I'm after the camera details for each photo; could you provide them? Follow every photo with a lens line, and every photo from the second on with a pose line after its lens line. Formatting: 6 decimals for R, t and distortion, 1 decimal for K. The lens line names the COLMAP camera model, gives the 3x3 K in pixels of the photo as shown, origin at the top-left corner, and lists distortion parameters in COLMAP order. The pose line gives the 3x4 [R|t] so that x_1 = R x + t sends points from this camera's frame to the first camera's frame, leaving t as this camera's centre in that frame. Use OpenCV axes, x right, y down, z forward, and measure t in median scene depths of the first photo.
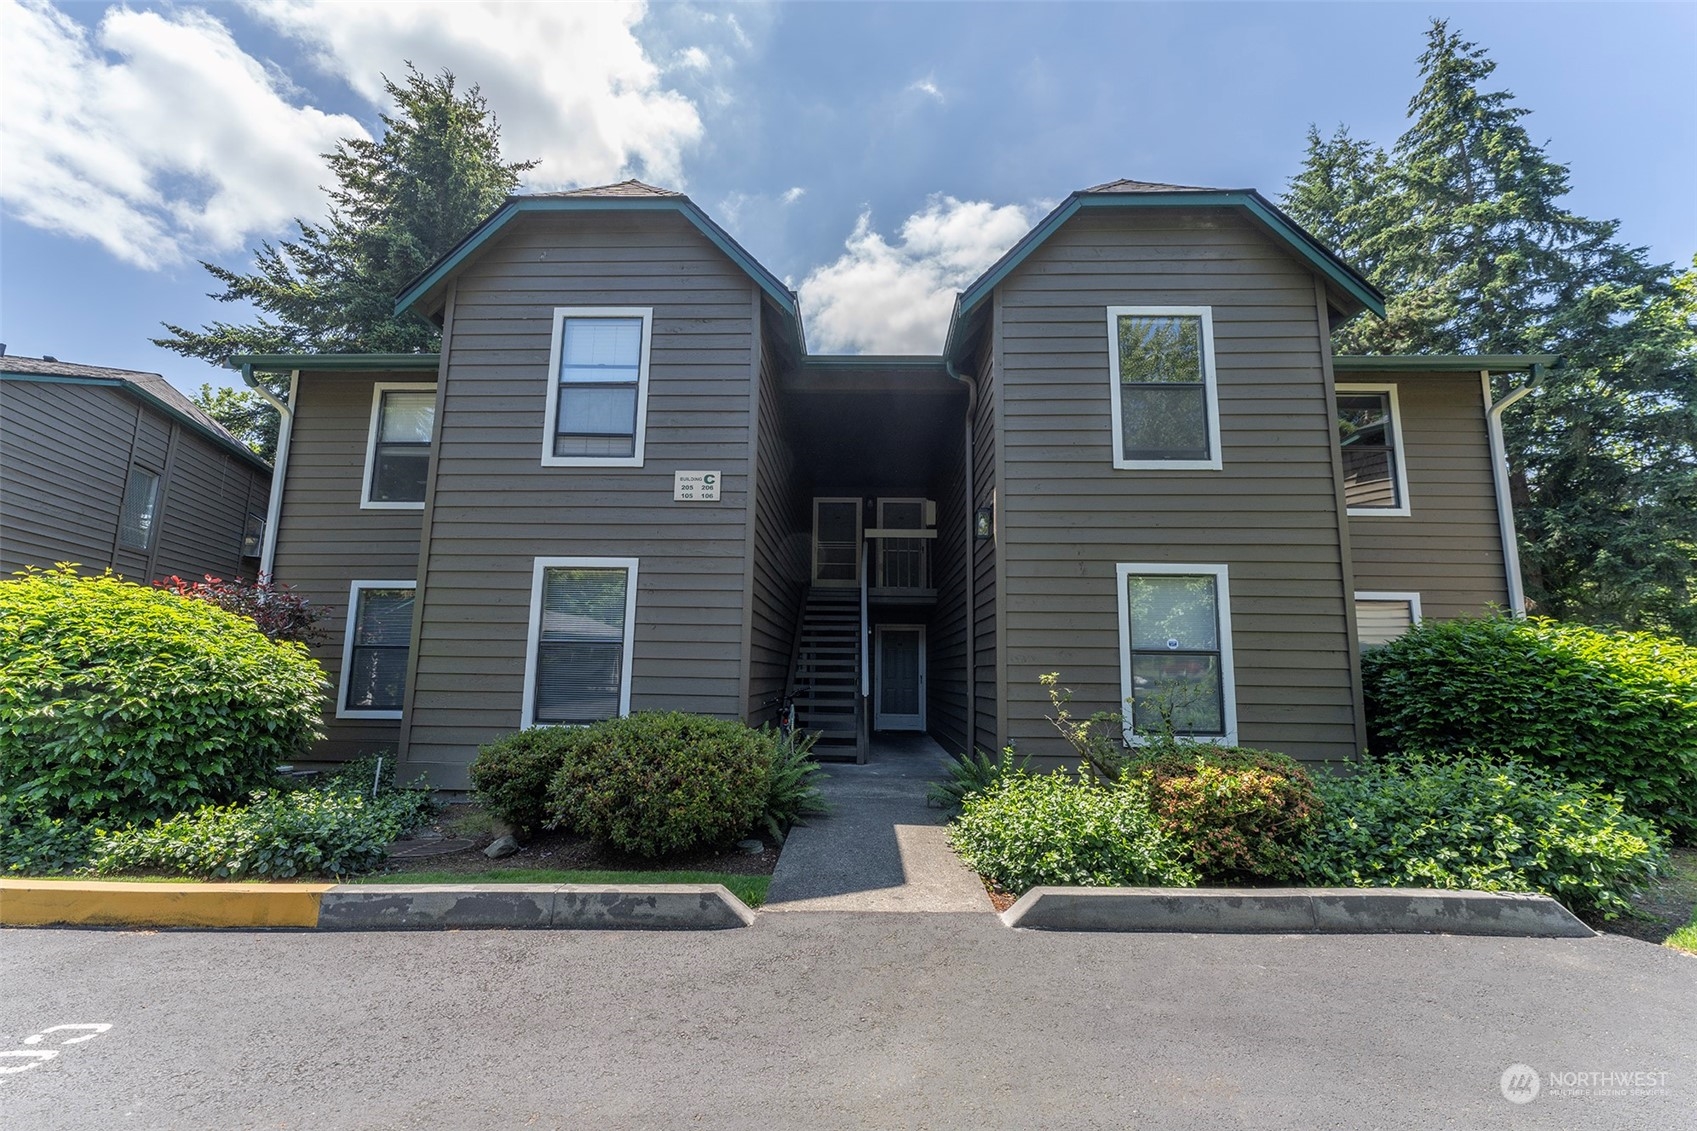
lens RADIAL K [[696.2, 0, 848.5], [0, 696.2, 565.5], [0, 0, 1]] dist [-0.000468, 0.000141]
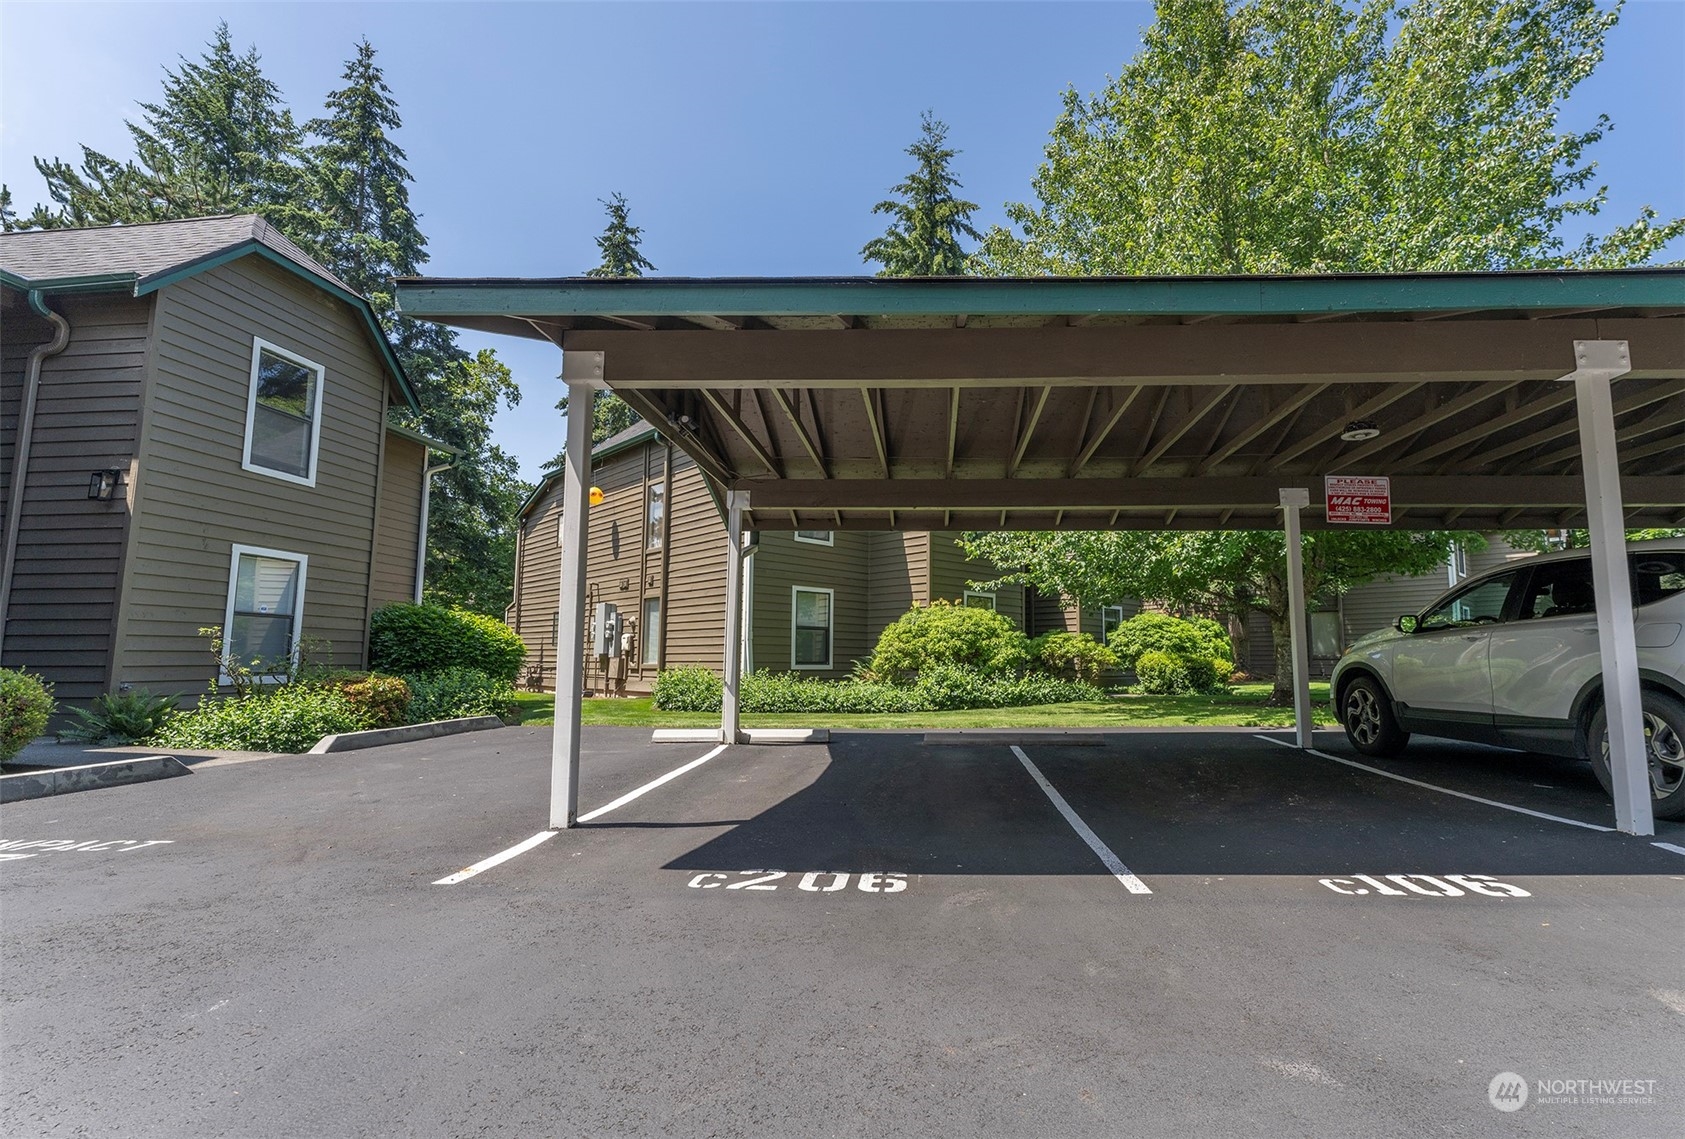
lens RADIAL K [[731.4, 0, 842.5], [0, 731.4, 569.5], [0, 0, 1]] dist [-0.024260, 0.000042]
pose [[0.155266, 0.104968, 0.982280, -0.704880], [-0.152430, 0.984976, -0.081162, -0.019151], [-0.976042, -0.137127, 0.168934, -0.304779]]
